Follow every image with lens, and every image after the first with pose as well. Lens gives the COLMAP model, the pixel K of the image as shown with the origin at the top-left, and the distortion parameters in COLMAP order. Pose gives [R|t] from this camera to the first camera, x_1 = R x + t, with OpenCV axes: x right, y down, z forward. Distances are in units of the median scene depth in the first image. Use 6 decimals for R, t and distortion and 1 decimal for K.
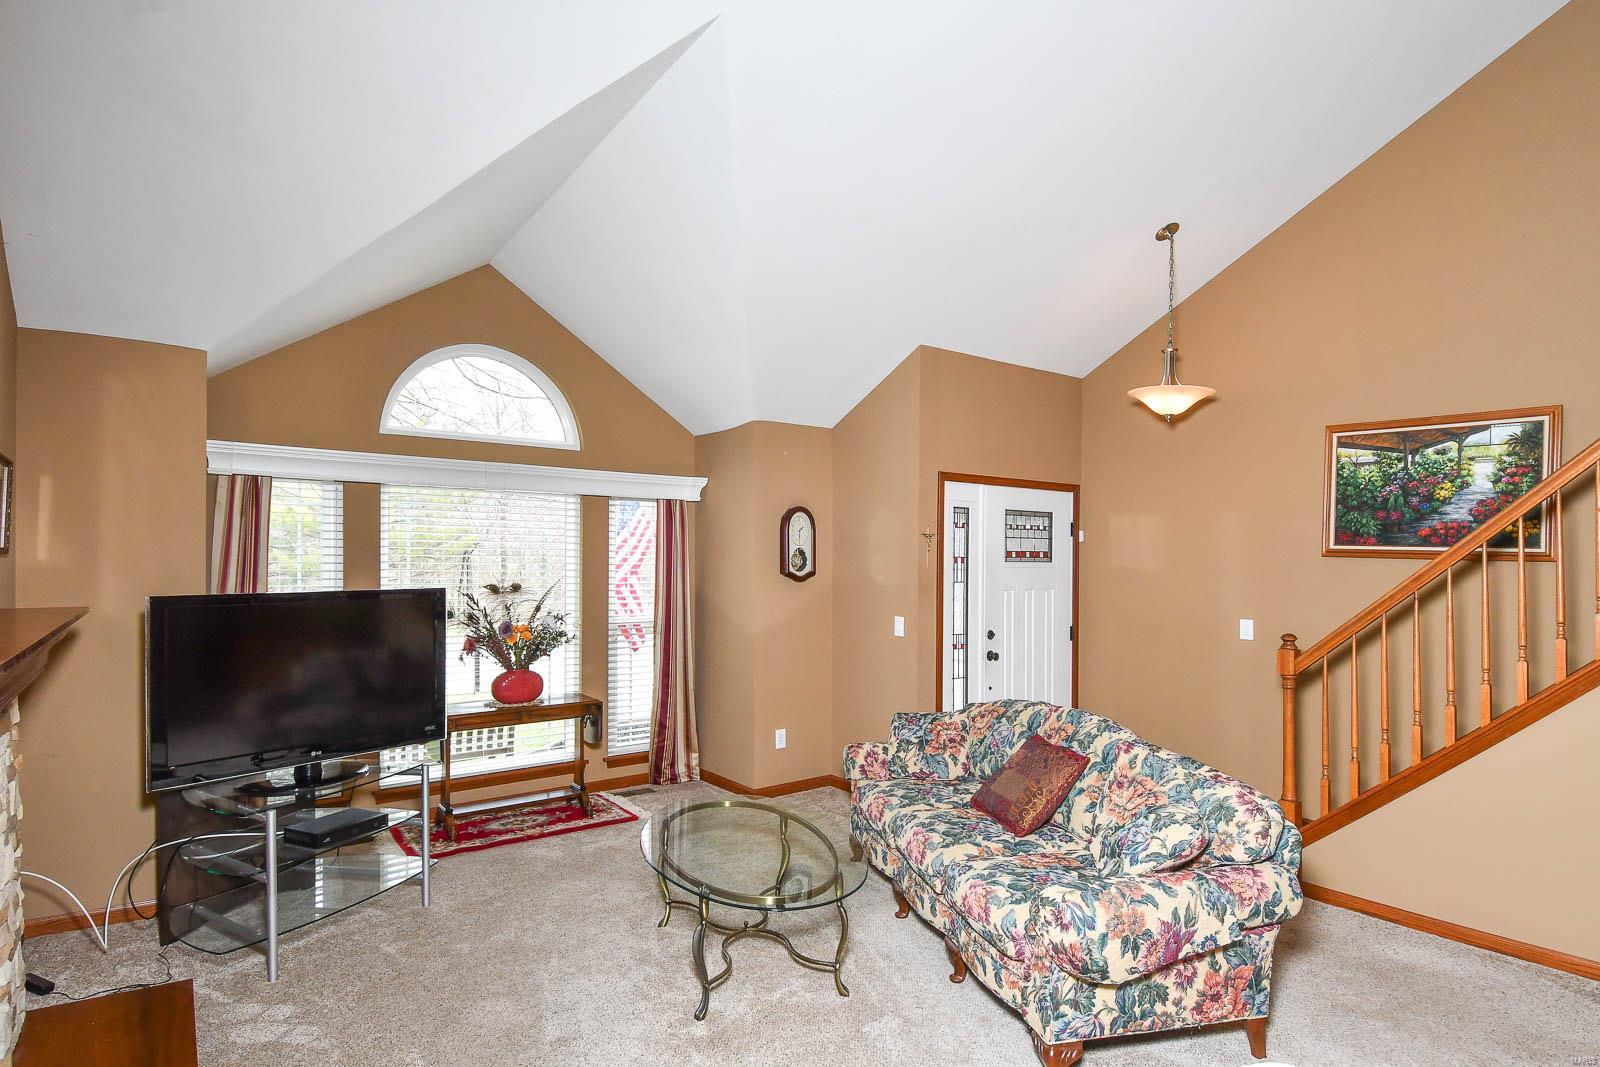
lens RADIAL K [[848.0, 0, 794.1], [0, 848.0, 537.3], [0, 0, 1]] dist [0.051582, -0.052331]
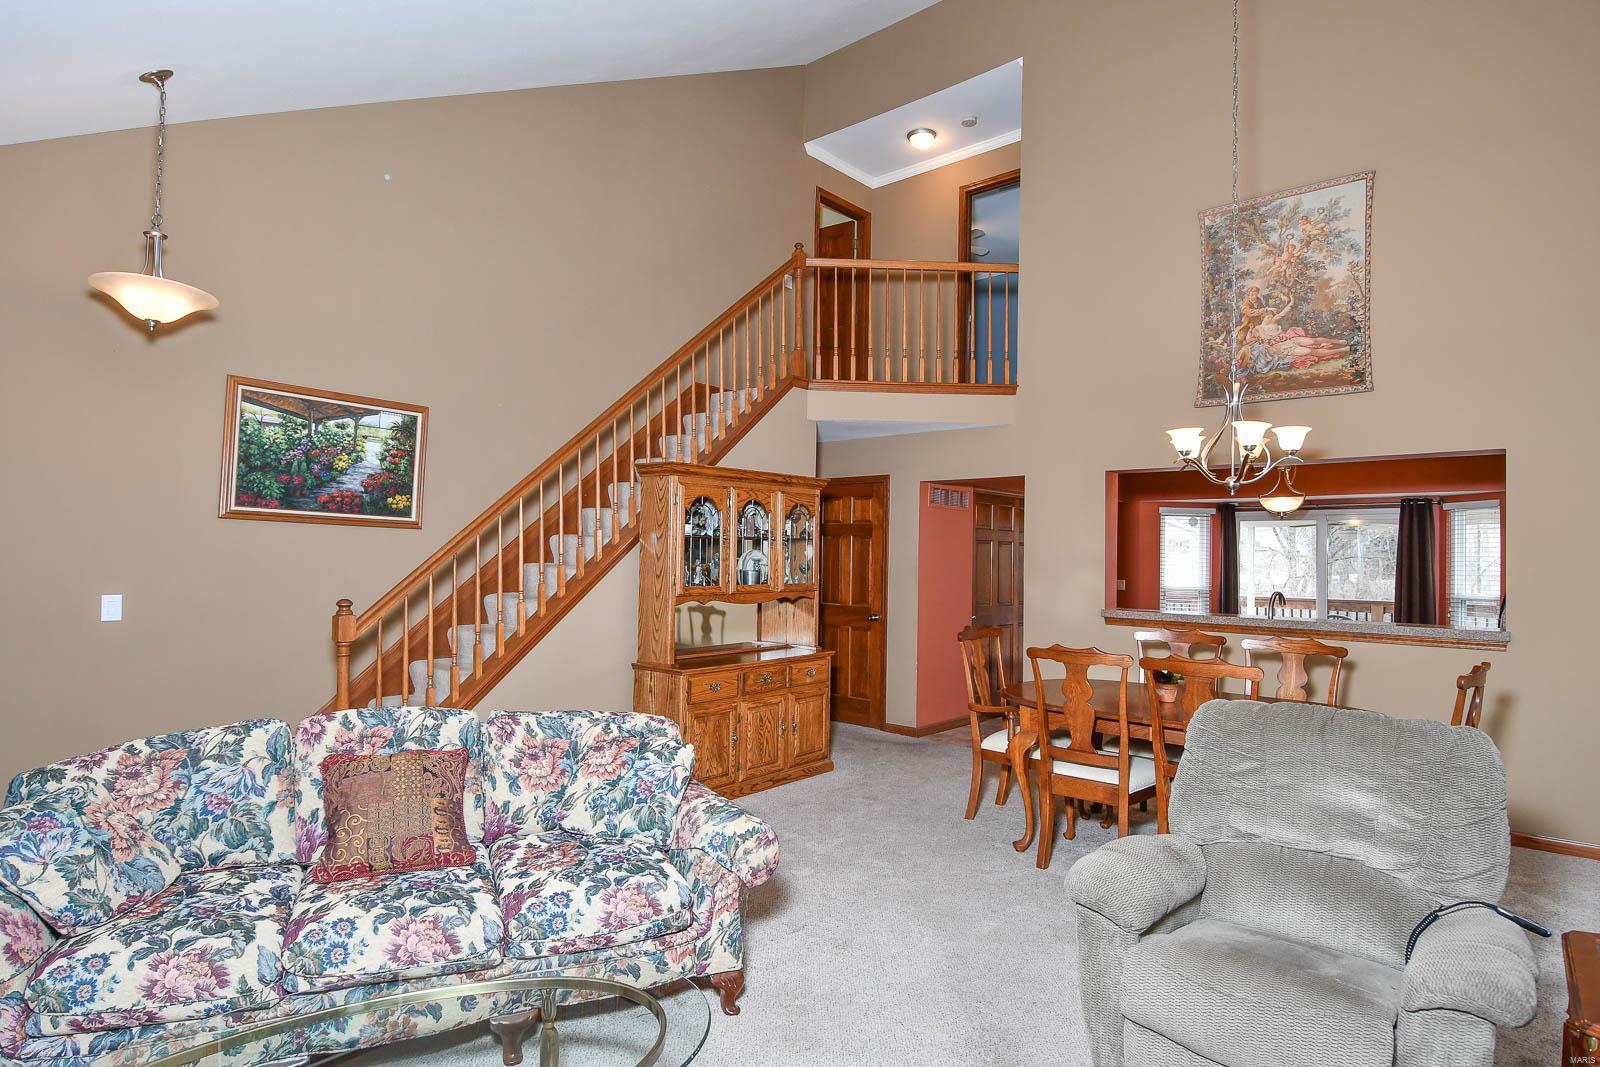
lens RADIAL K [[853.1, 0, 805.8], [0, 853.1, 532.8], [0, 0, 1]] dist [0.050902, -0.053315]
pose [[-0.209945, 0.011386, 0.977647, -0.425607], [-0.044197, 0.998799, -0.021123, 0.031866], [-0.976714, -0.047644, -0.209190, 0.627688]]
